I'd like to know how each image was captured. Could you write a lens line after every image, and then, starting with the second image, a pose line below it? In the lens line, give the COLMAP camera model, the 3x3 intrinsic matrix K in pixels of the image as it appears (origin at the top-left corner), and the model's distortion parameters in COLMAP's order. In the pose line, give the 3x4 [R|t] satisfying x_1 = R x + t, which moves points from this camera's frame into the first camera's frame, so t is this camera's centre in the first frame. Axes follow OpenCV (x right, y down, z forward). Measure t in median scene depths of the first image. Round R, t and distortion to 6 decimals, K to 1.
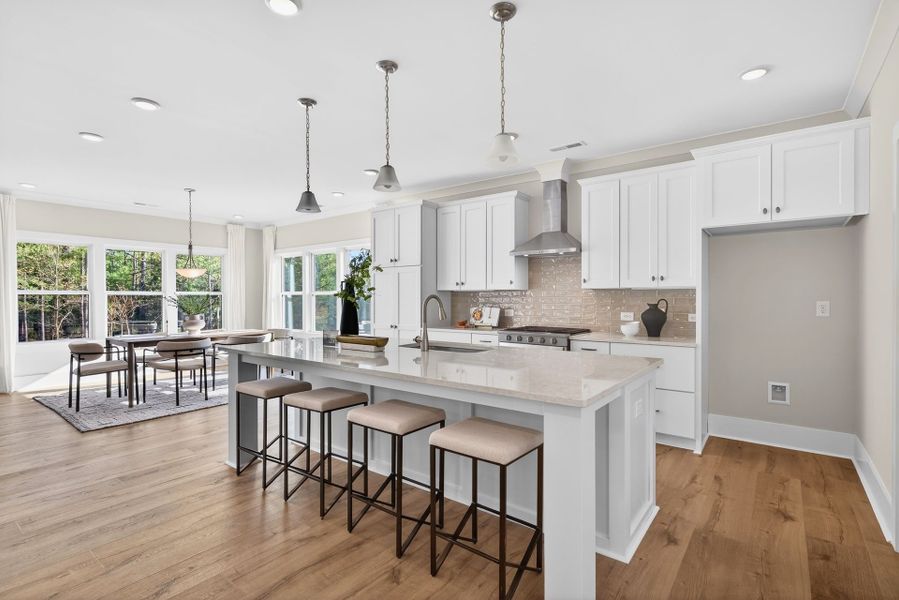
lens RADIAL K [[433.4, 0, 449.5], [0, 433.4, 300.0], [0, 0, 1]] dist [0.005179, 0.001053]
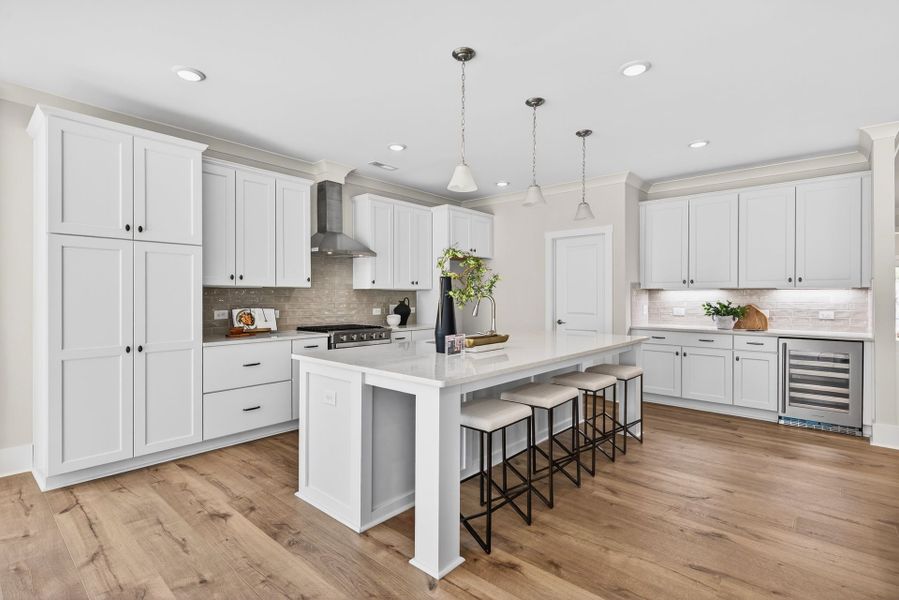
lens RADIAL K [[433.4, 0, 449.5], [0, 433.4, 300.0], [0, 0, 1]] dist [0.005179, 0.001053]
pose [[0.073289, -0.009782, 0.997263, -0.741331], [0.003596, 0.999948, 0.009544, -0.005558], [-0.997304, 0.002886, 0.073320, 0.634589]]
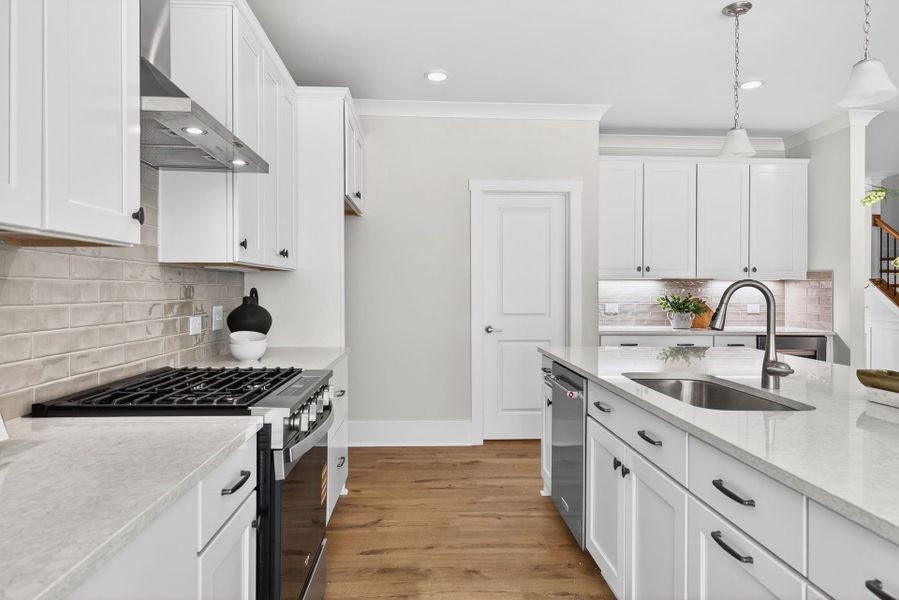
lens RADIAL K [[543.1, 0, 448.4], [0, 543.1, 282.6], [0, 0, 1]] dist [0.012328, 0.000557]
pose [[-0.647542, 0.006127, 0.762005, -0.185947], [-0.001874, 0.999952, -0.009632, -0.002074], [-0.762027, -0.007665, -0.647500, 1.060413]]
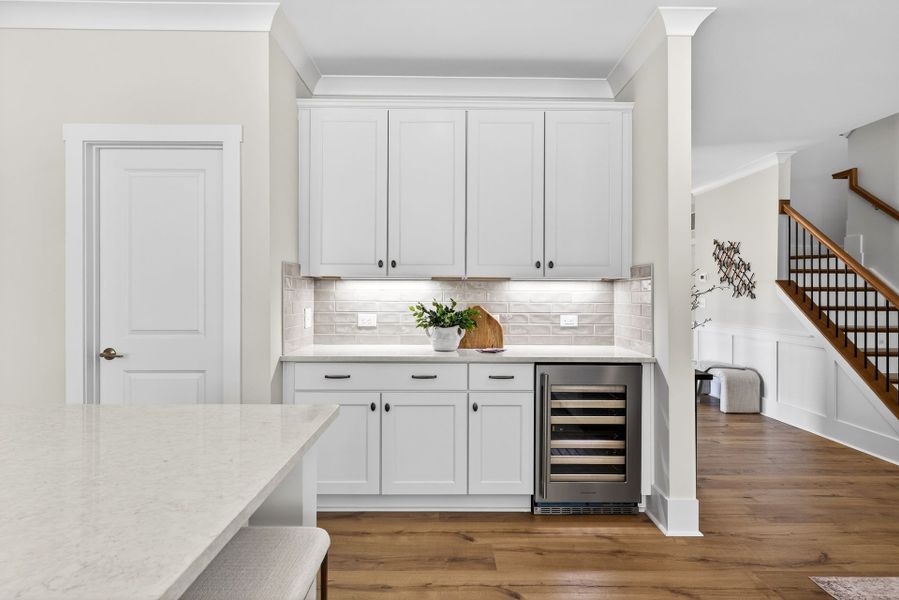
lens RADIAL K [[485.3, 0, 446.5], [0, 485.3, 294.0], [0, 0, 1]] dist [0.001082, 0.000039]
pose [[-0.613762, -0.003694, 0.789483, -0.188736], [-0.001994, 0.999993, 0.003129, -0.001200], [-0.789489, 0.000346, -0.613765, 0.456646]]
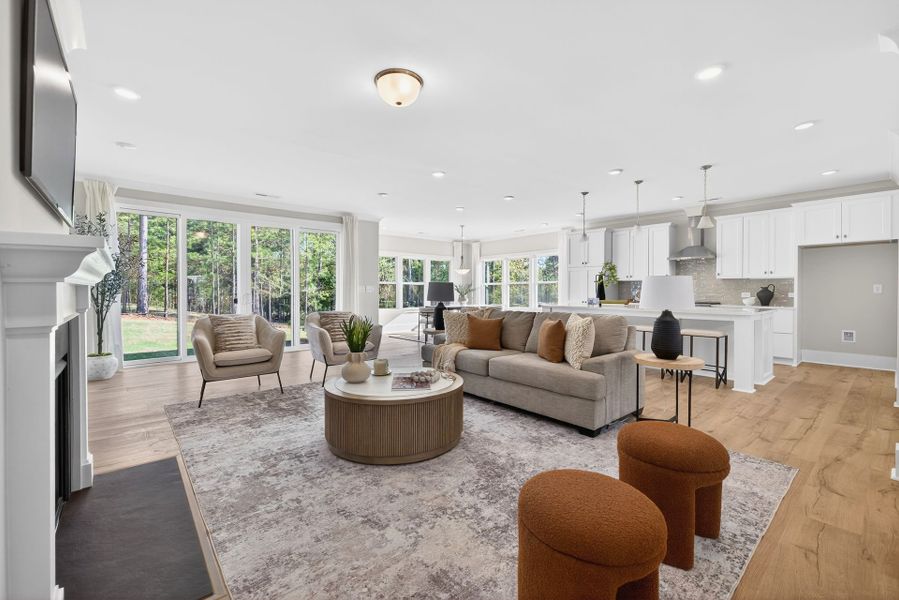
lens RADIAL K [[376.9, 0, 445.8], [0, 376.9, 294.3], [0, 0, 1]] dist [0.007440, -0.000194]
pose [[0.976701, 0.003717, -0.214572, -0.390880], [-0.002858, 0.999987, 0.004310, 0.029531], [0.214585, -0.003596, 0.976699, -0.655440]]
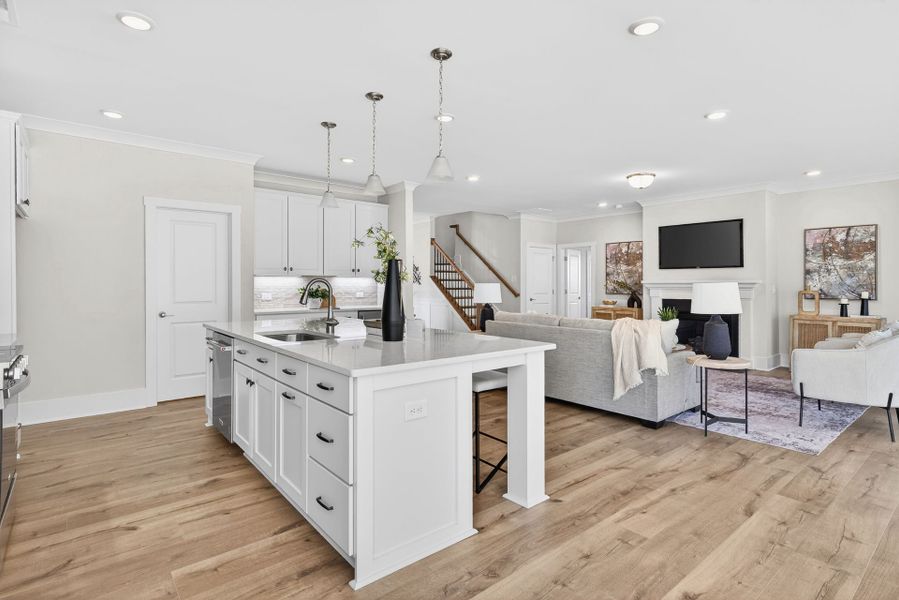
lens RADIAL K [[454.6, 0, 453.7], [0, 454.6, 281.1], [0, 0, 1]] dist [0.003793, 0.000269]
pose [[-0.975568, 0.001175, 0.219693, -0.355504], [0.001142, 0.999999, -0.000277, -0.003761], [-0.219693, -0.000020, -0.975569, 1.229749]]
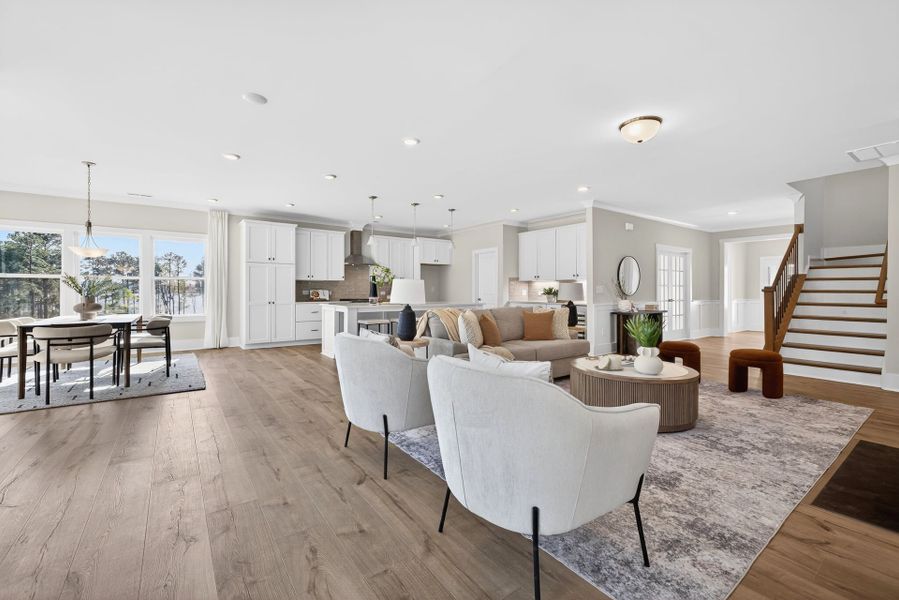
lens RADIAL K [[376.9, 0, 445.8], [0, 376.9, 294.3], [0, 0, 1]] dist [0.007440, -0.000194]
pose [[0.286904, -0.008829, 0.957919, -1.384913], [0.002957, 0.999961, 0.008331, 0.025058], [-0.957955, 0.000442, 0.286919, 0.043181]]
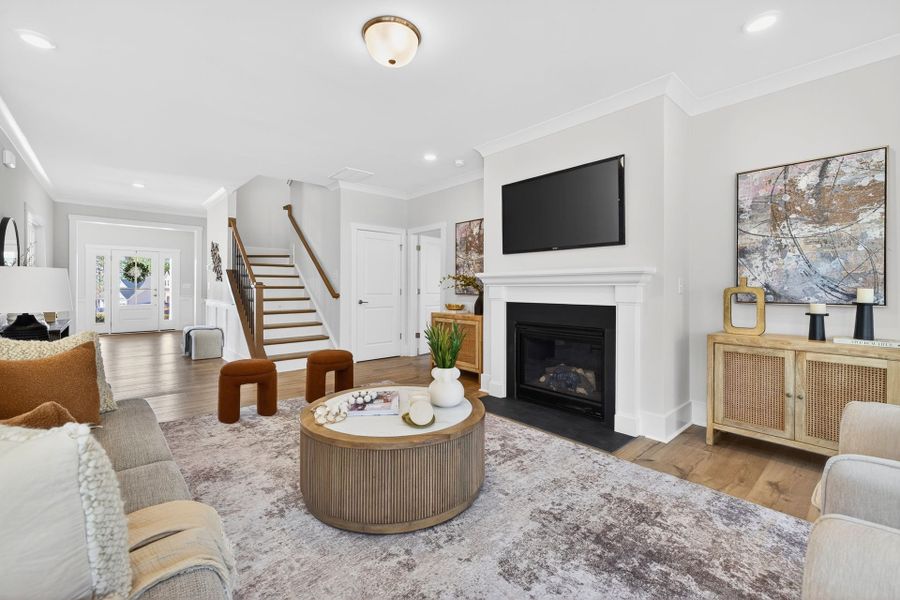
lens RADIAL K [[377.7, 0, 447.7], [0, 377.7, 288.4], [0, 0, 1]] dist [0.002107, -0.000099]
pose [[-0.981229, -0.002927, 0.192826, -0.747139], [-0.001591, 0.999974, 0.007082, 0.023642], [-0.192842, 0.006643, -0.981207, 0.347275]]
